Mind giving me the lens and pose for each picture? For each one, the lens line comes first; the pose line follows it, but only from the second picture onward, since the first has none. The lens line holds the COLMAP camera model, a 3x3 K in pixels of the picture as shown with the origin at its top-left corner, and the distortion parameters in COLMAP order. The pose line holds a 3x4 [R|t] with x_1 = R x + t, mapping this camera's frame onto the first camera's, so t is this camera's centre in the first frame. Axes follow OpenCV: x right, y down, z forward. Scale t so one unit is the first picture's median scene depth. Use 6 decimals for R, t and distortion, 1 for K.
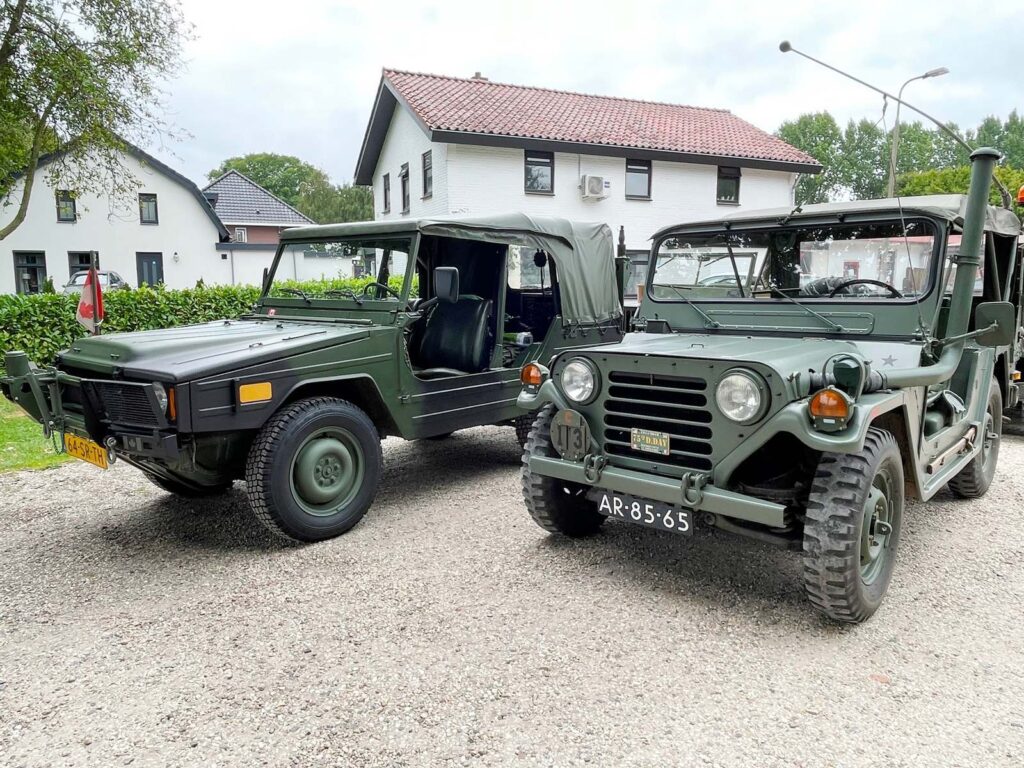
lens RADIAL K [[726.6, 0, 512.0], [0, 726.6, 384.0], [0, 0, 1]] dist [0.025612, -0.046033]
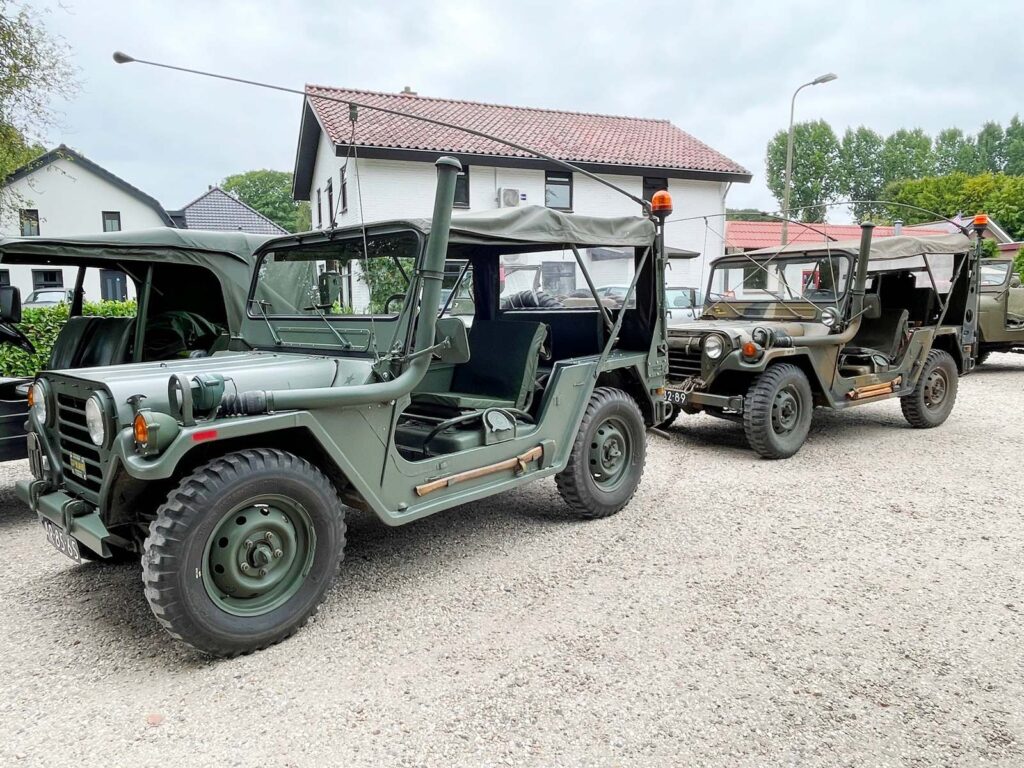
lens RADIAL K [[726.6, 0, 512.0], [0, 726.6, 384.0], [0, 0, 1]] dist [0.025612, -0.046033]
pose [[0.999670, -0.007667, -0.024507, 0.128798], [0.007265, 0.999839, -0.016433, -0.001521], [0.024629, 0.016250, 0.999565, 0.007767]]
